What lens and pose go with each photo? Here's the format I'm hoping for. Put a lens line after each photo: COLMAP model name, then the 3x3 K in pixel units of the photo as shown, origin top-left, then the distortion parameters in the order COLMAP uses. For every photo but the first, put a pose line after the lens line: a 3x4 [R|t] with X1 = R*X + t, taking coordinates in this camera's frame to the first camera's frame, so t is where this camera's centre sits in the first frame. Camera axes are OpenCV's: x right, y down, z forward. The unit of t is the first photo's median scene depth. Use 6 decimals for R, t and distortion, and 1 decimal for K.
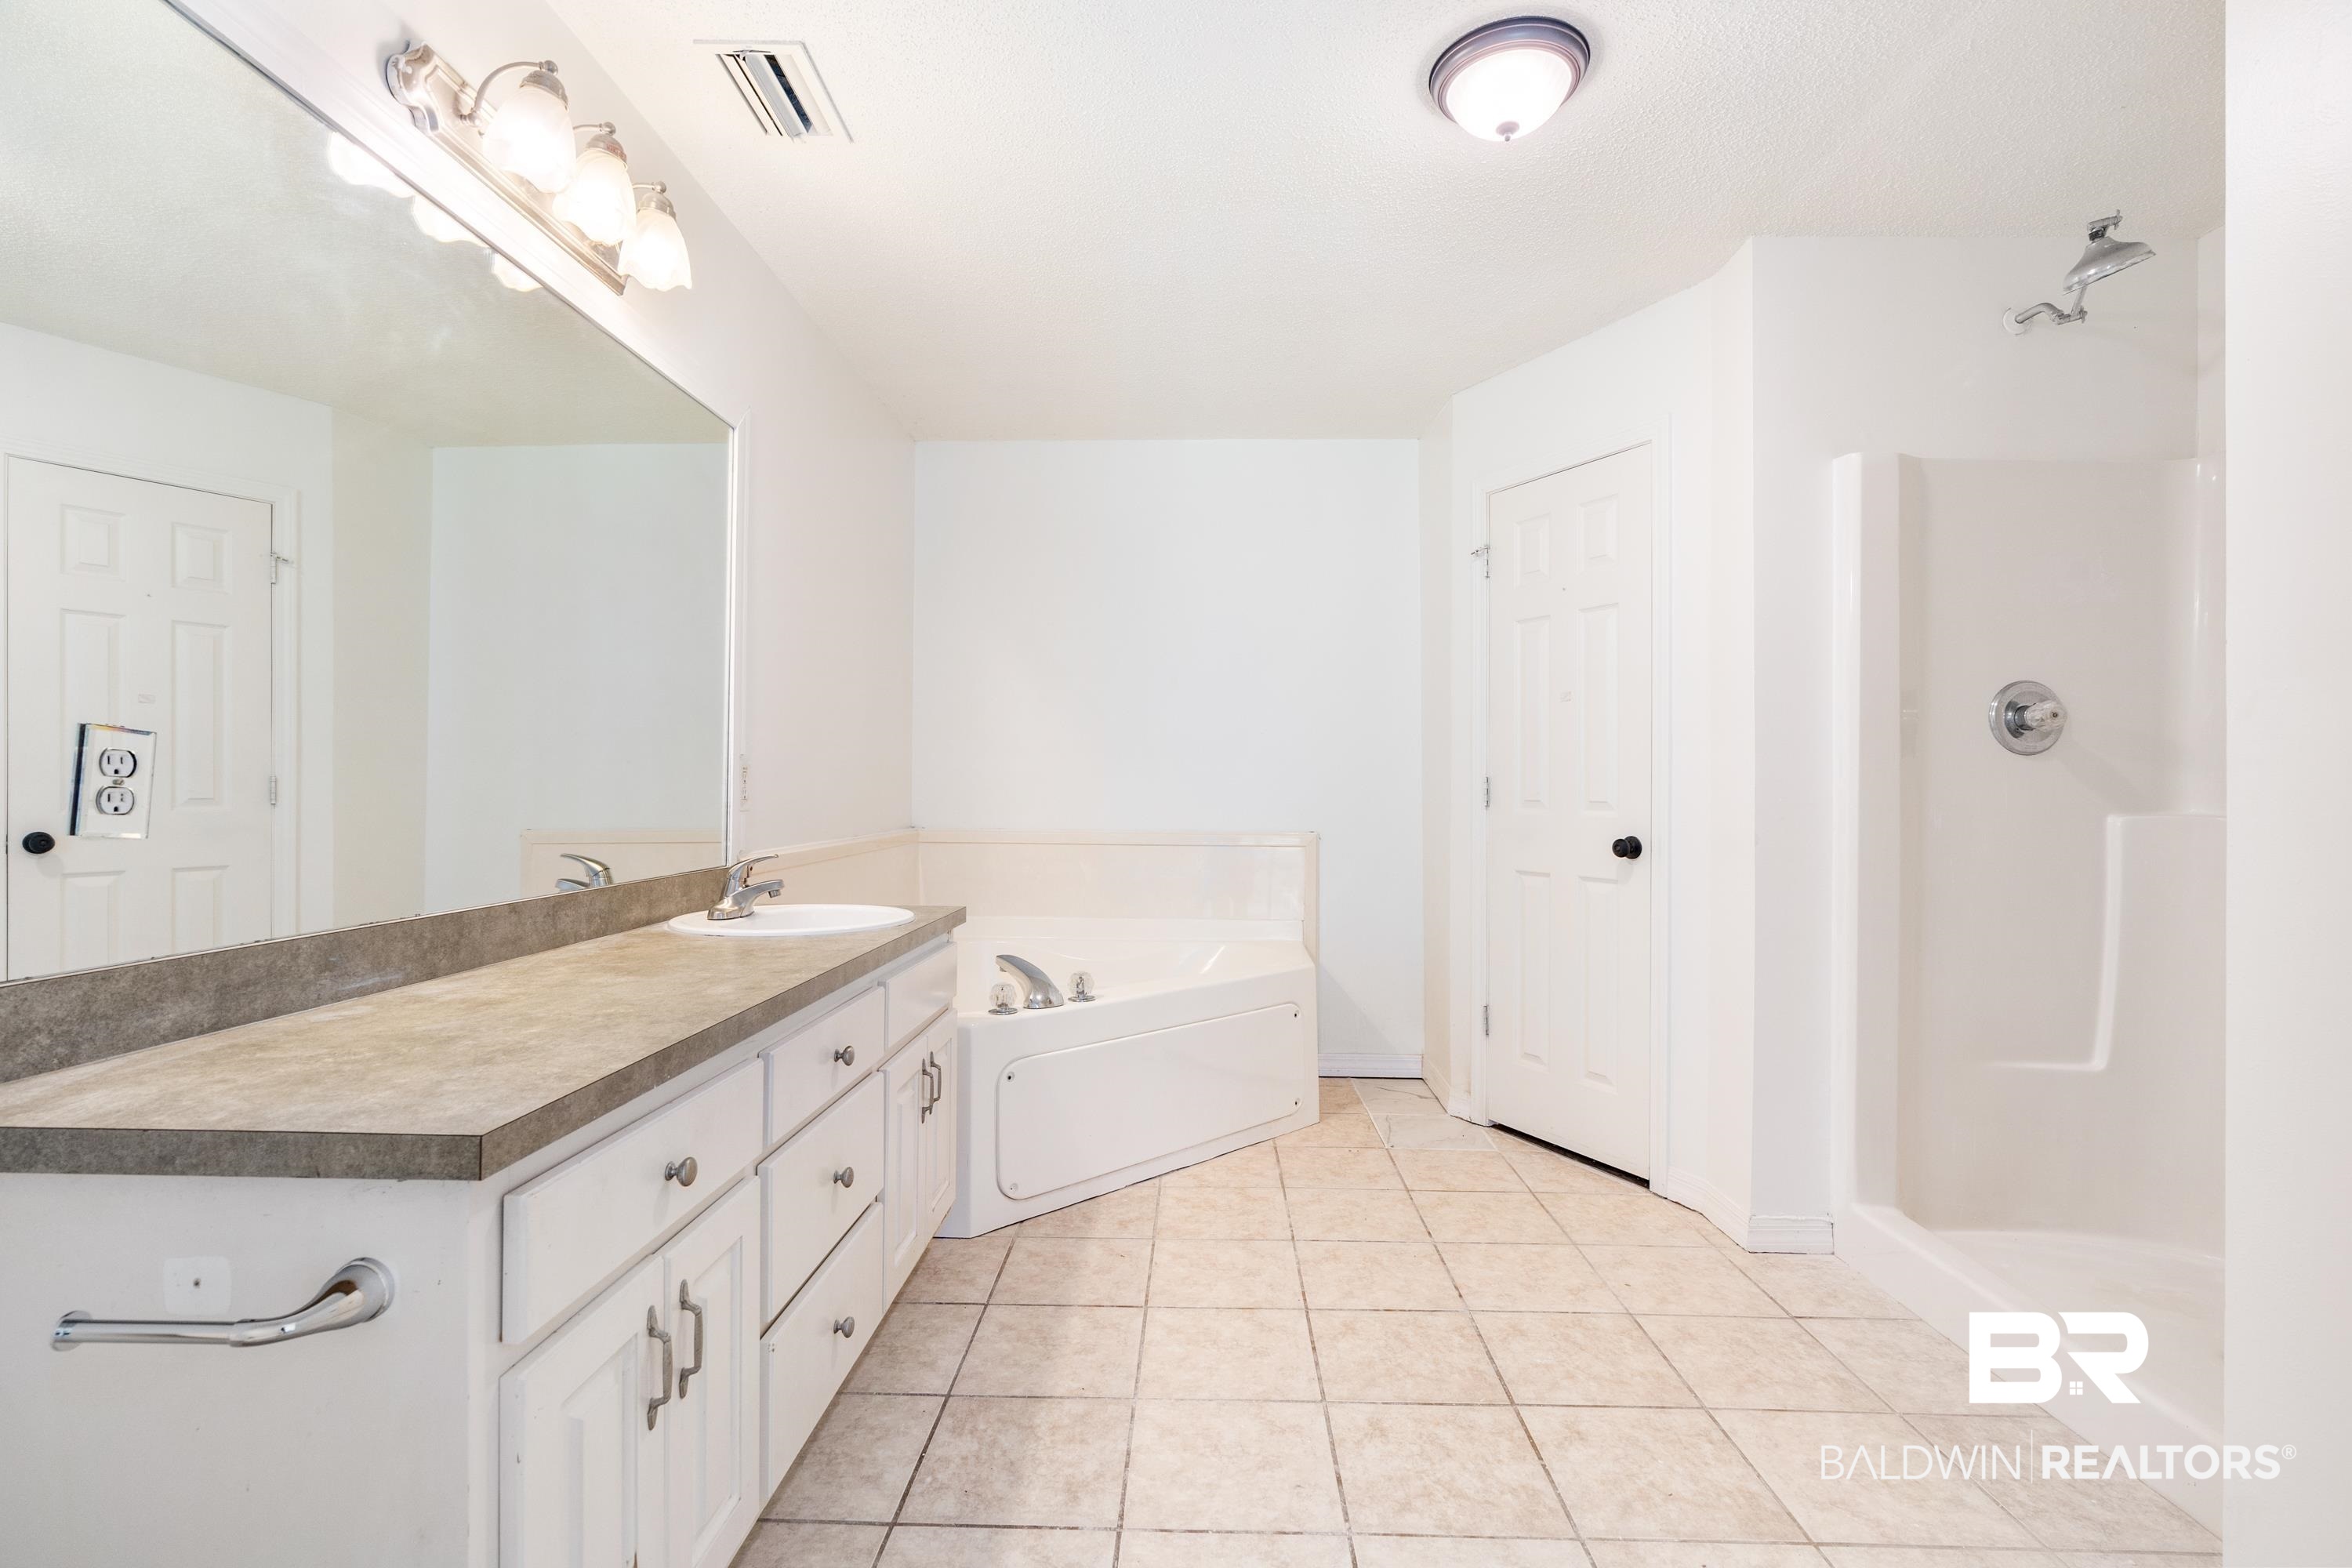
lens RADIAL K [[1071.8, 0, 1175.3], [0, 1071.8, 787.4], [0, 0, 1]] dist [0.000570, 0.000012]
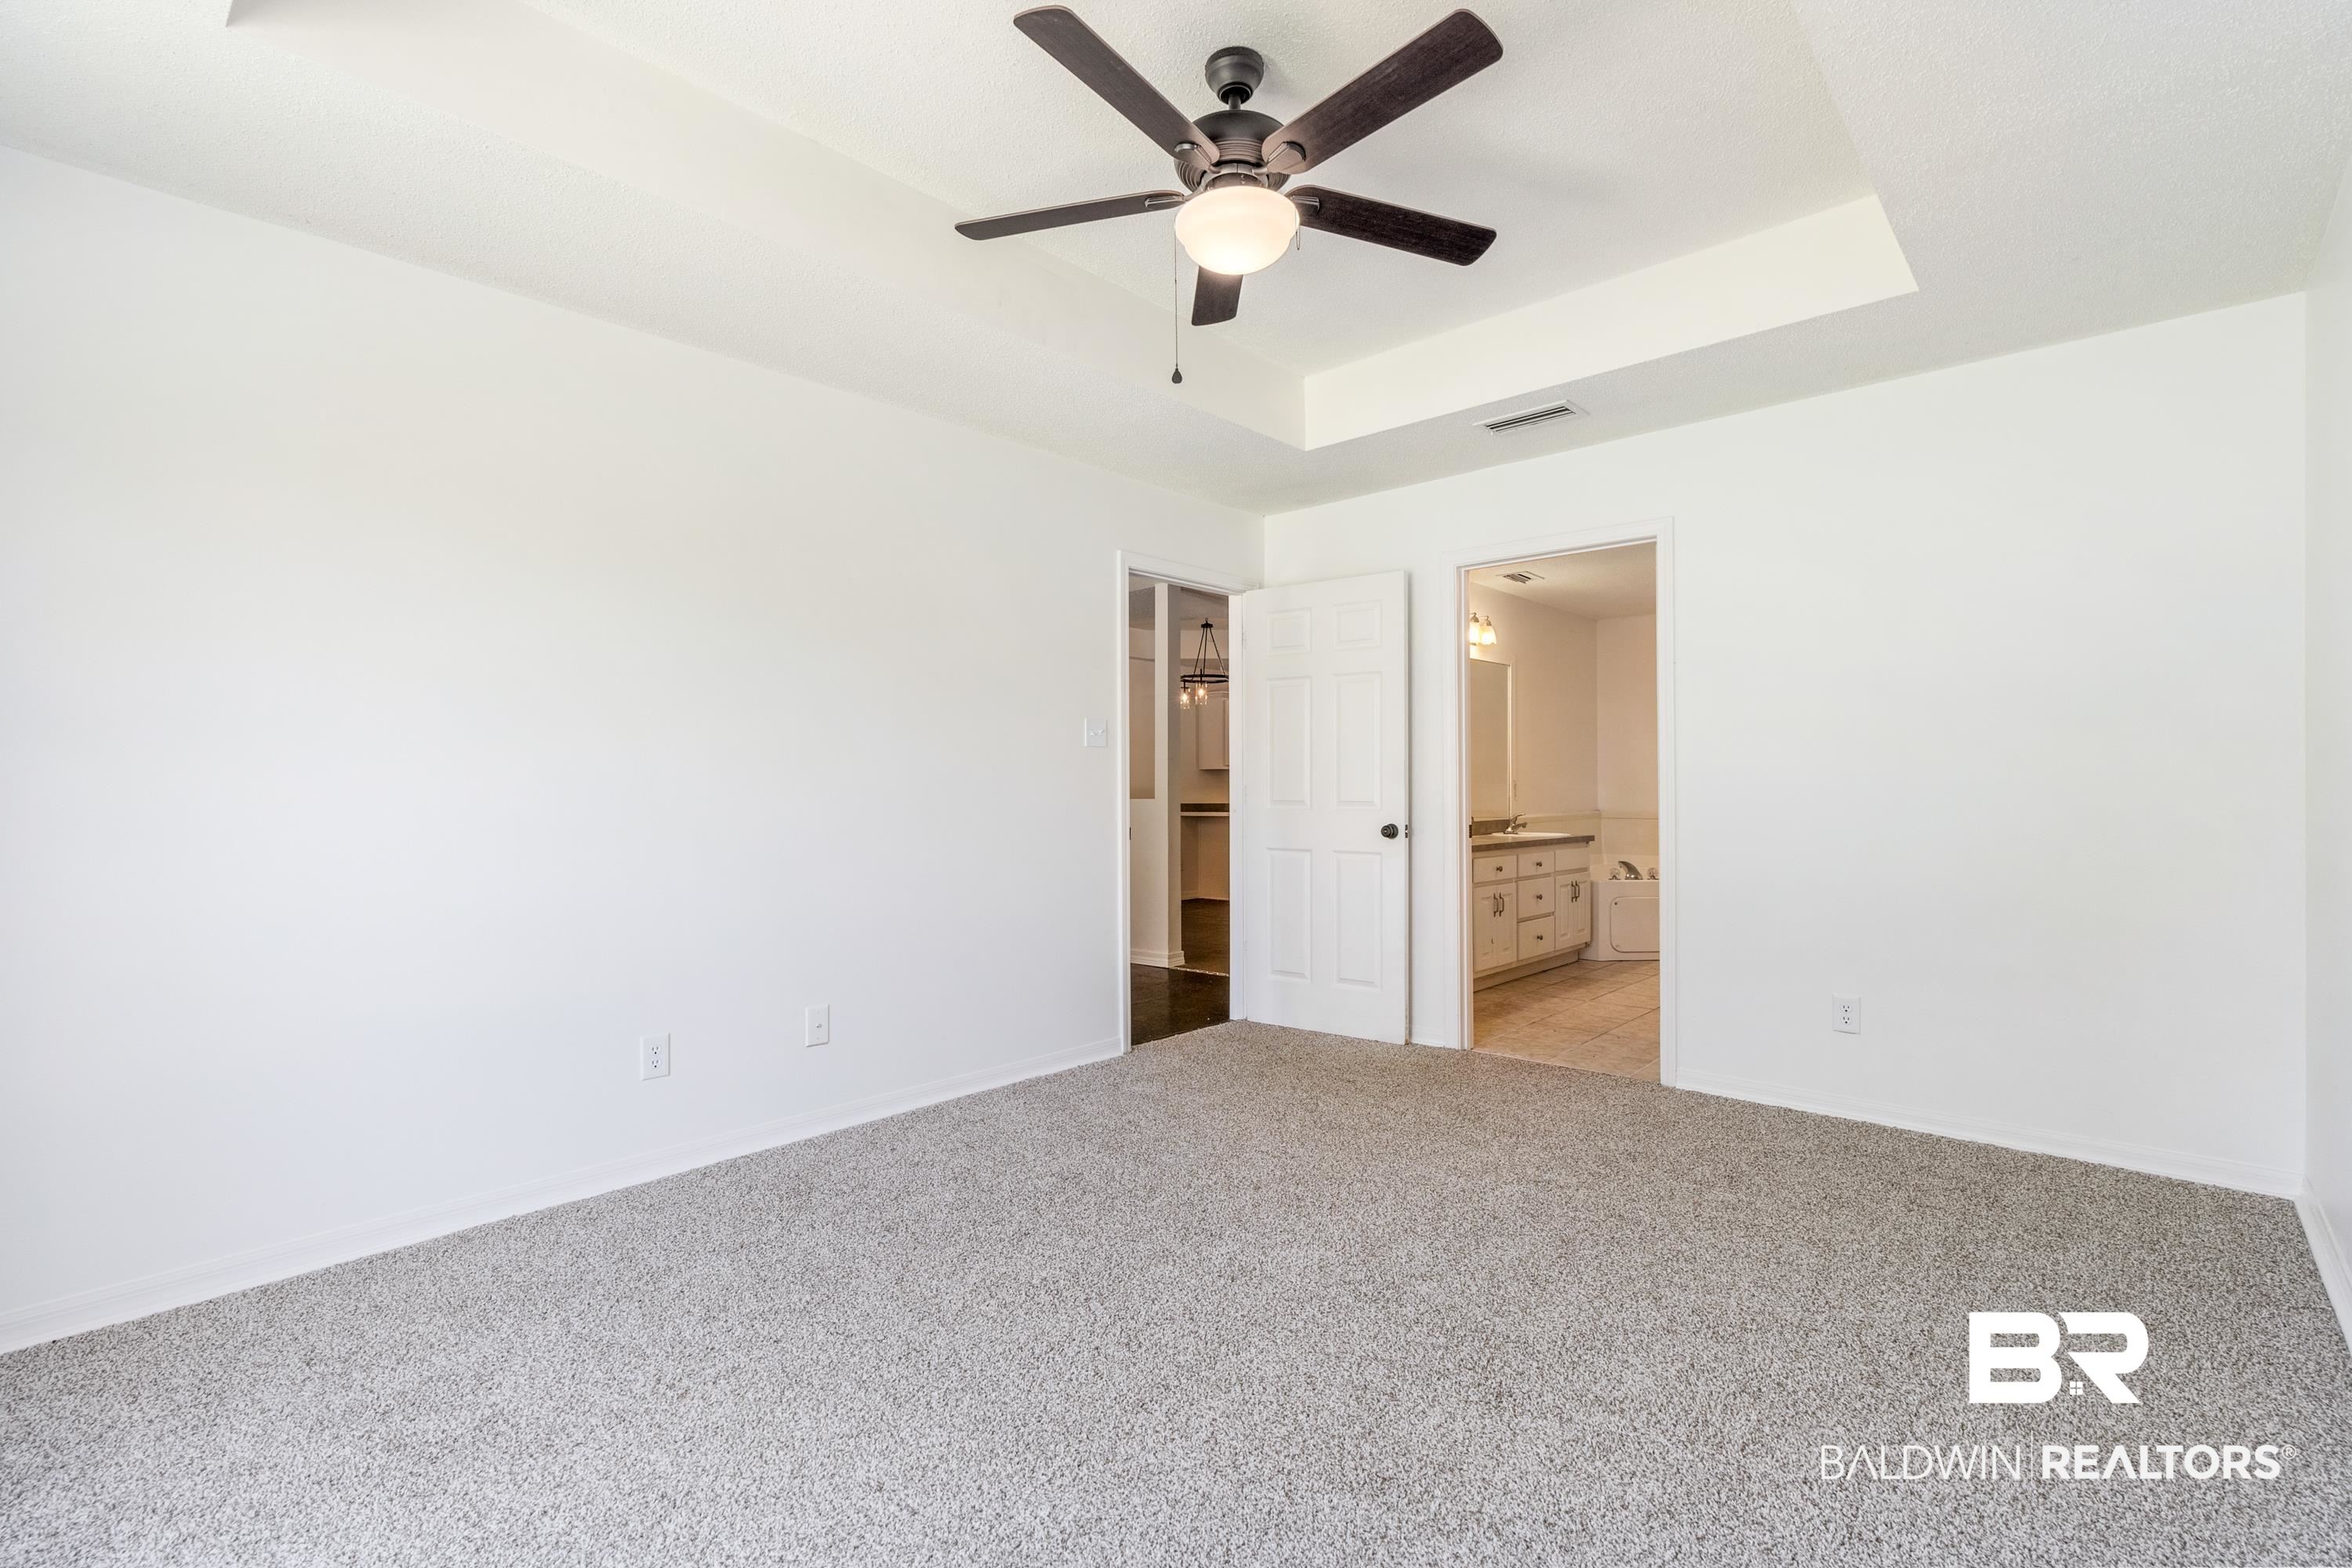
lens RADIAL K [[1071.8, 0, 1171.8], [0, 1071.8, 787.1], [0, 0, 1]] dist [0.000570, 0.000012]
pose [[0.765034, -0.012727, -0.643865, 0.650910], [0.013245, 0.999904, -0.004027, -0.011679], [0.643854, -0.005447, 0.765129, -1.560105]]
